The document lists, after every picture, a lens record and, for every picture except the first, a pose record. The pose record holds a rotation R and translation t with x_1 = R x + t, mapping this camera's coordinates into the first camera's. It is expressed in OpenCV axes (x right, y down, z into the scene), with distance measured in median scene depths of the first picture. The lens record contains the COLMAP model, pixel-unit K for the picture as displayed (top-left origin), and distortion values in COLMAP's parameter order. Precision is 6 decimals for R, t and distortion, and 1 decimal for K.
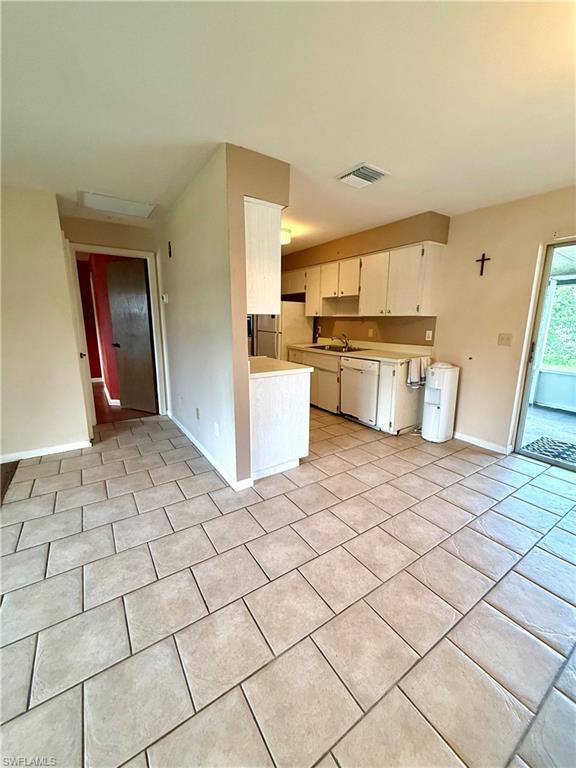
lens RADIAL K [[306.4, 0, 288.7], [0, 306.4, 382.0], [0, 0, 1]] dist [0.000778, 0.000153]
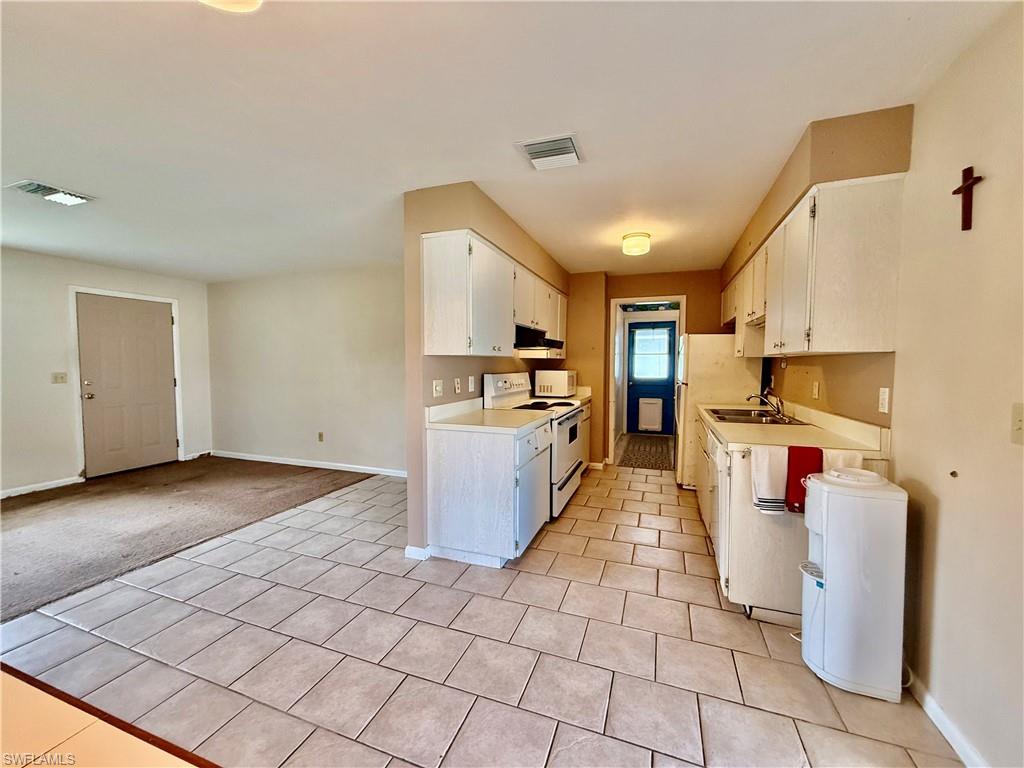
lens RADIAL K [[408.6, 0, 510.7], [0, 408.6, 384.8], [0, 0, 1]] dist [0.000778, 0.000153]
pose [[0.586012, 0.039083, -0.809359, 0.638963], [-0.162683, 0.984173, -0.070266, -0.060701], [0.793803, 0.172845, 0.583096, 0.334684]]
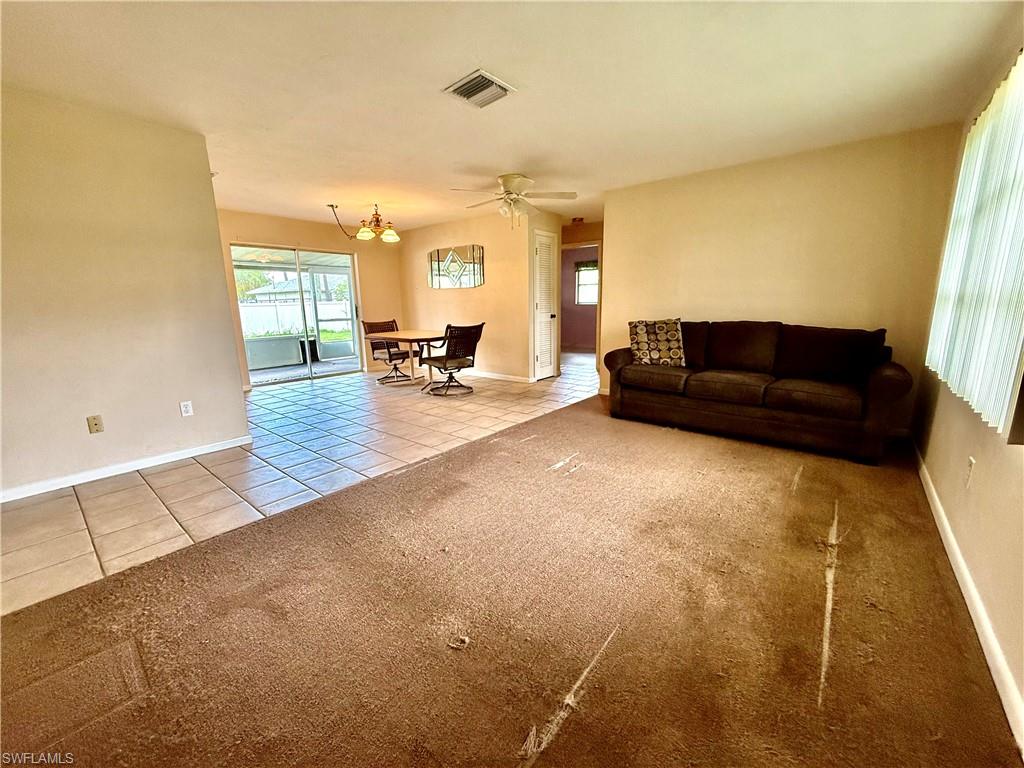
lens RADIAL K [[407.6, 0, 510.6], [0, 407.6, 384.7], [0, 0, 1]] dist [0.000985, 0.000276]
pose [[-0.283893, -0.187877, 0.940270, -1.240560], [0.199927, 0.947465, 0.249678, -0.018016], [-0.937781, 0.258867, -0.231417, 0.291225]]
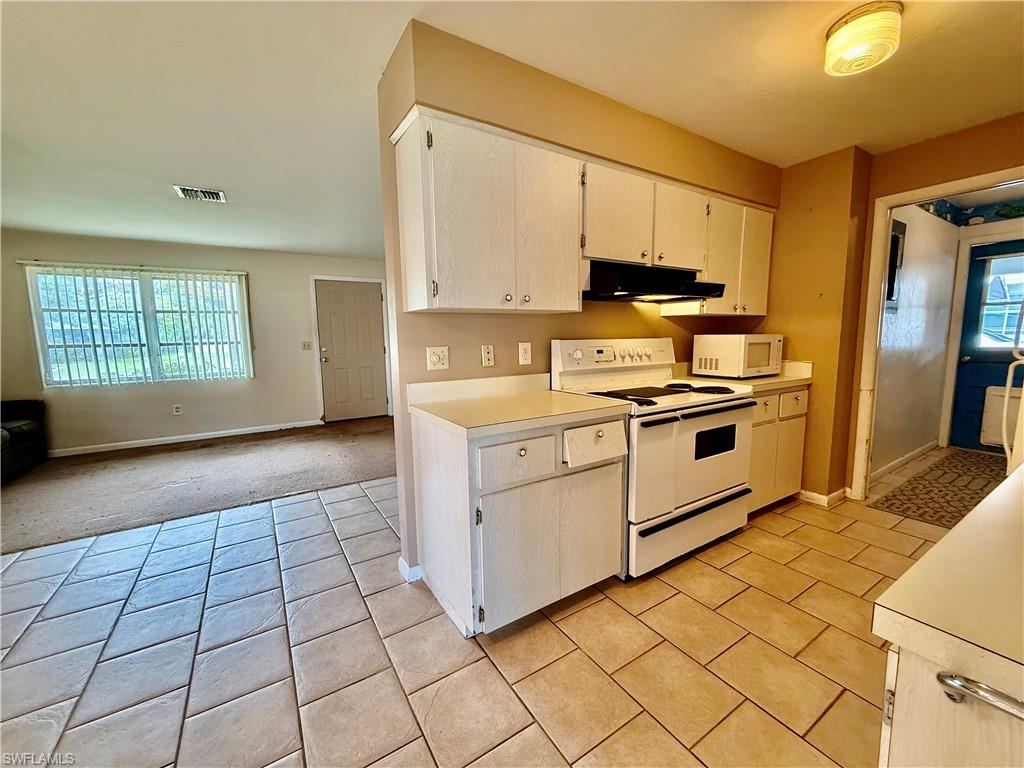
lens RADIAL K [[407.6, 0, 510.6], [0, 407.6, 384.7], [0, 0, 1]] dist [0.000985, 0.000276]
pose [[-0.022698, 0.114554, -0.993158, 0.479700], [-0.186791, 0.975434, 0.116778, -0.140760], [0.982137, 0.188163, -0.000743, 0.815742]]
